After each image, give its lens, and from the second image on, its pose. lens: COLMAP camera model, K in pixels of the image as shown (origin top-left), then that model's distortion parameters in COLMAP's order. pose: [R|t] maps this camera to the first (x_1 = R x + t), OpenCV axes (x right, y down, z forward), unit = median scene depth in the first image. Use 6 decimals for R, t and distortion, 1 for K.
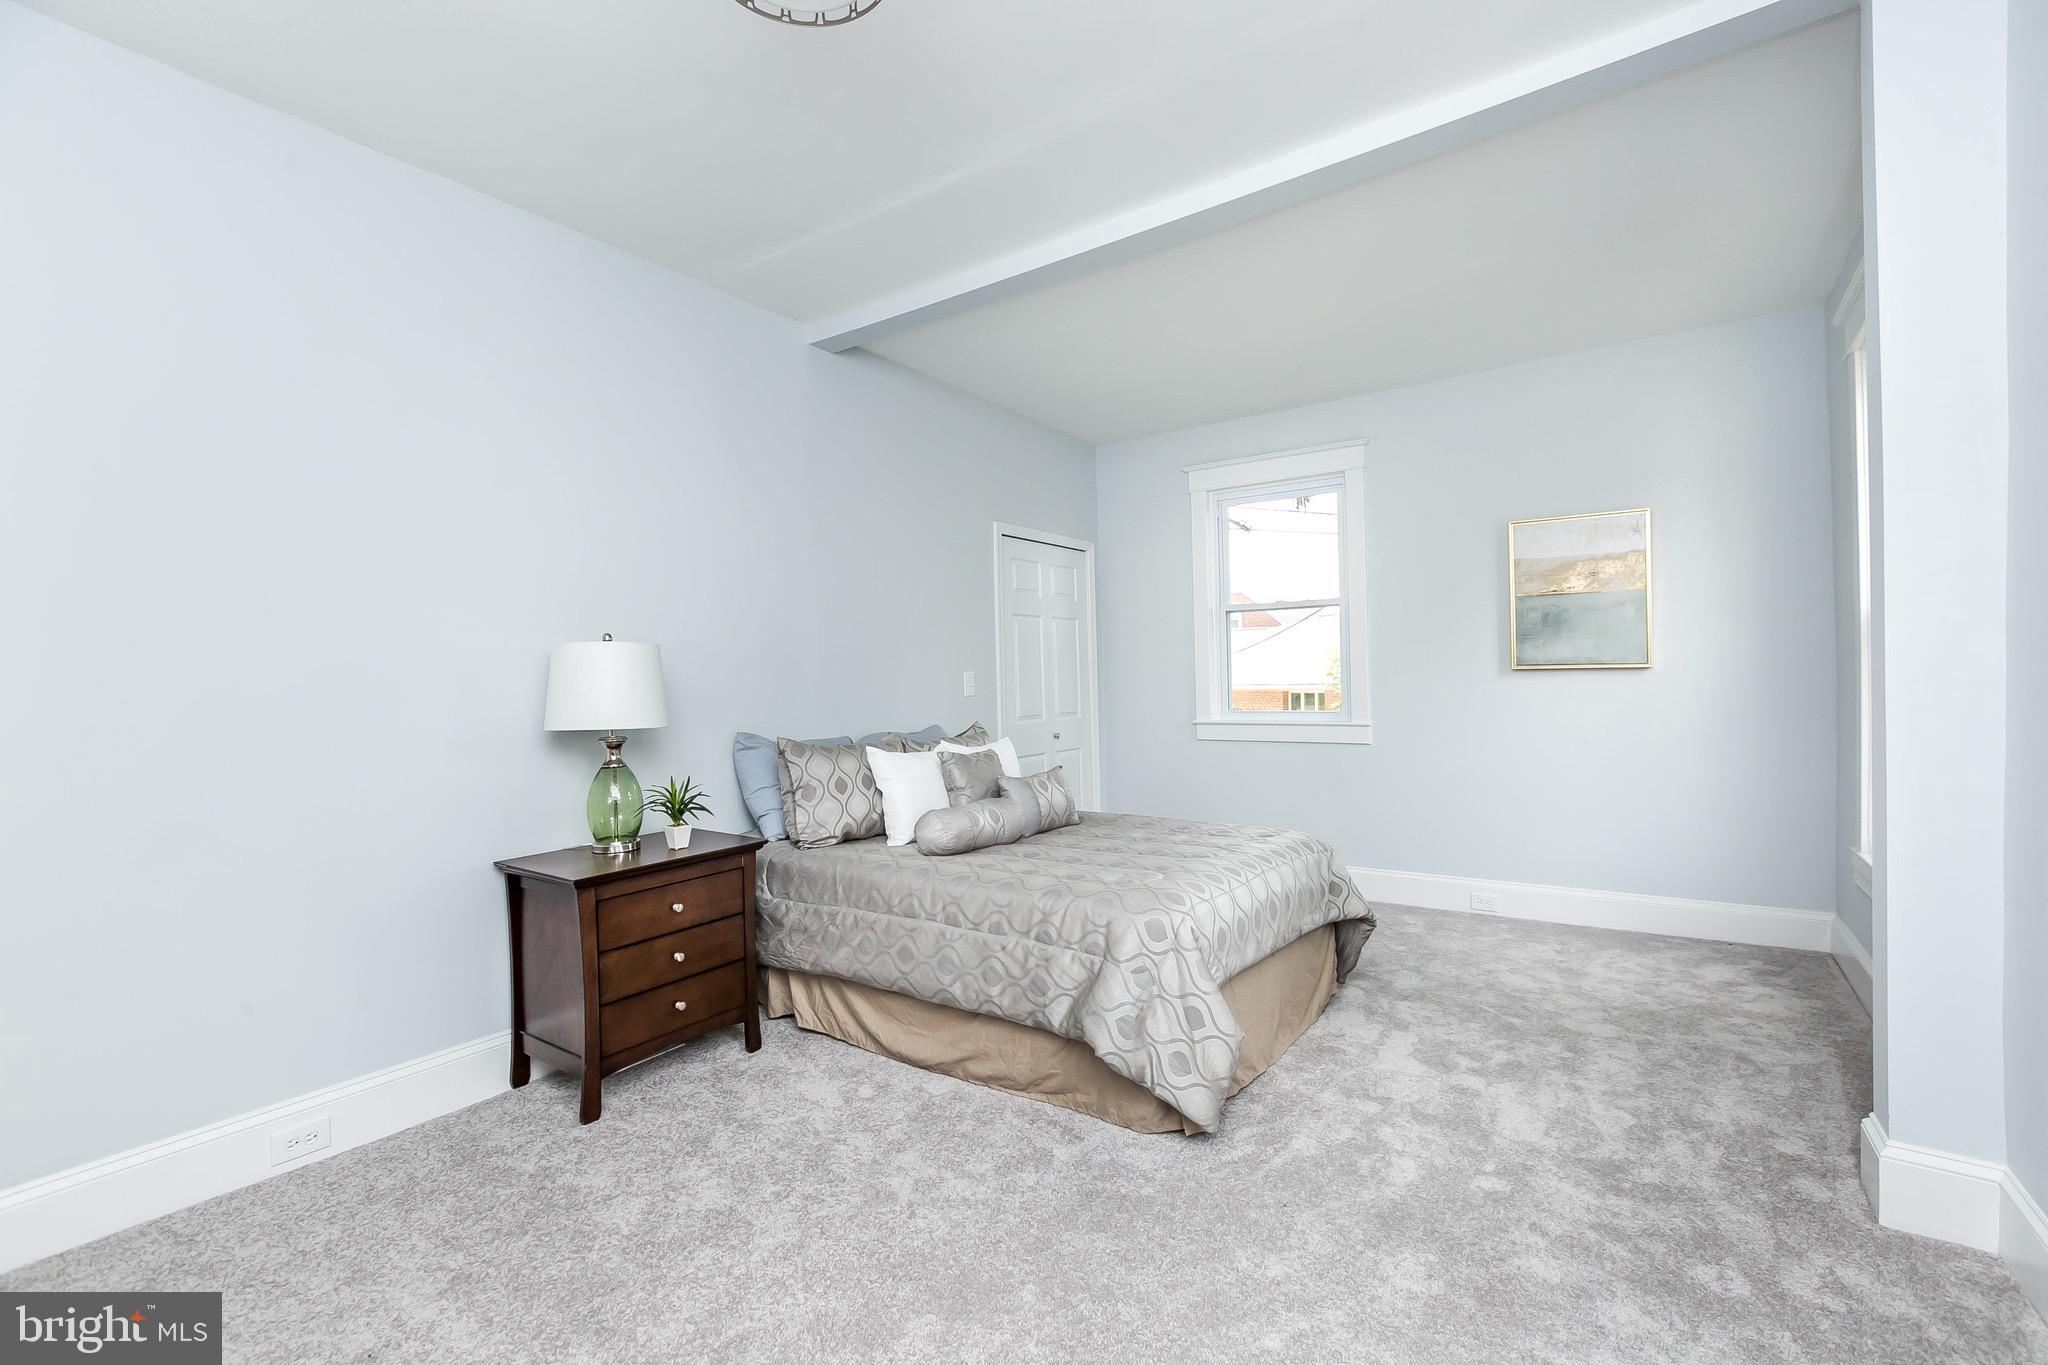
lens RADIAL K [[931.8, 0, 1028.9], [0, 931.8, 684.5], [0, 0, 1]] dist [0.005589, -0.000741]
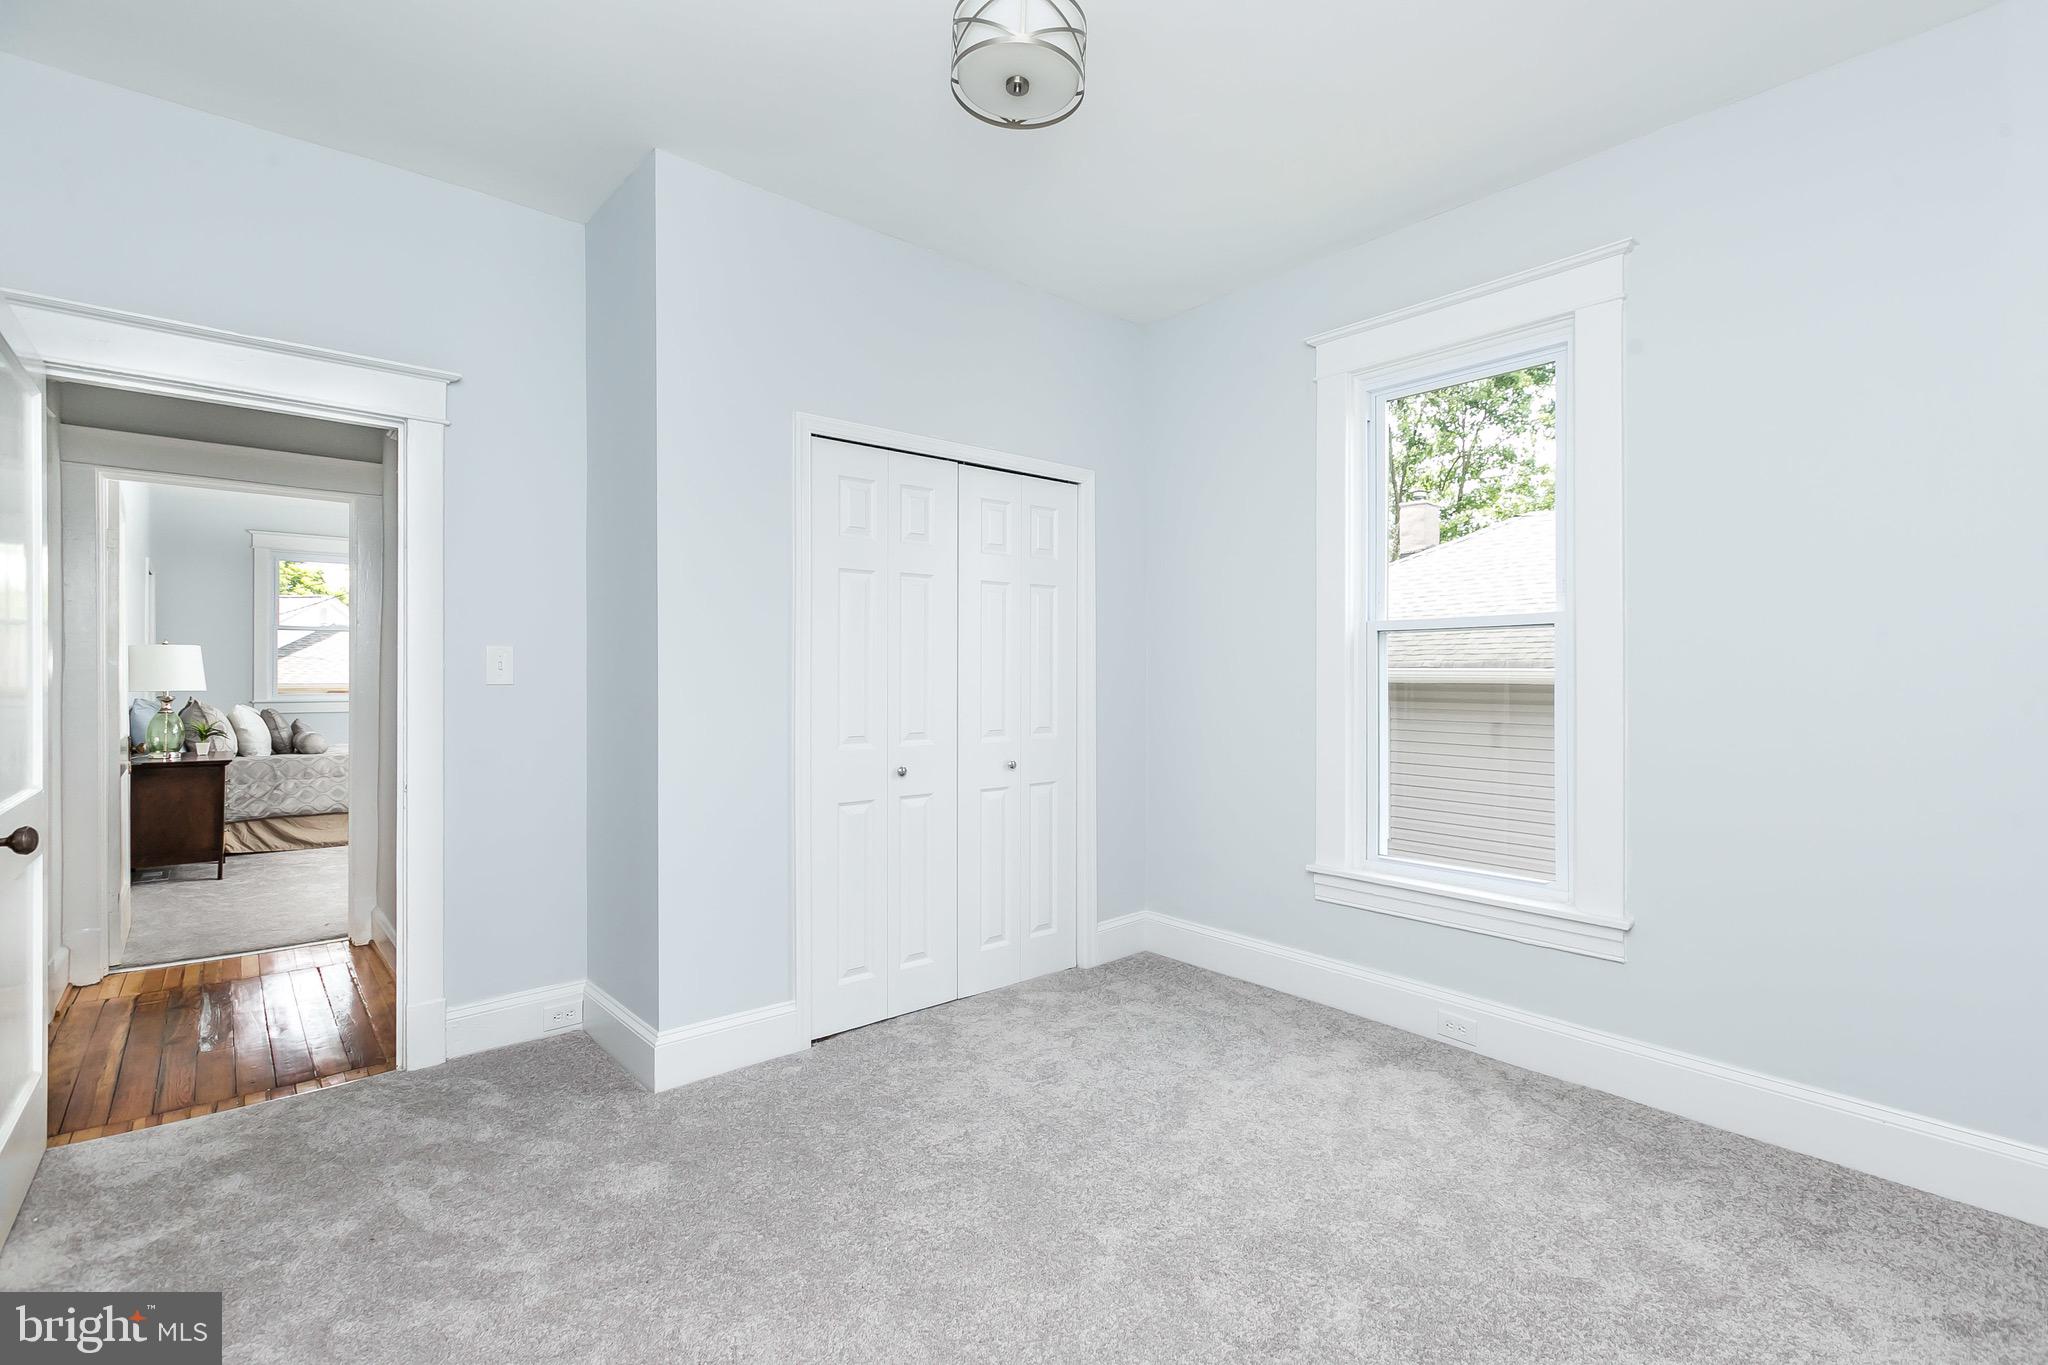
lens RADIAL K [[931.8, 0, 1030.0], [0, 931.8, 682.3], [0, 0, 1]] dist [0.005589, -0.000741]
pose [[0.280439, 0.023346, 0.959588, -1.638252], [-0.006539, 0.999727, -0.022411, 0.059385], [-0.959849, 0.000011, 0.280516, -1.082650]]
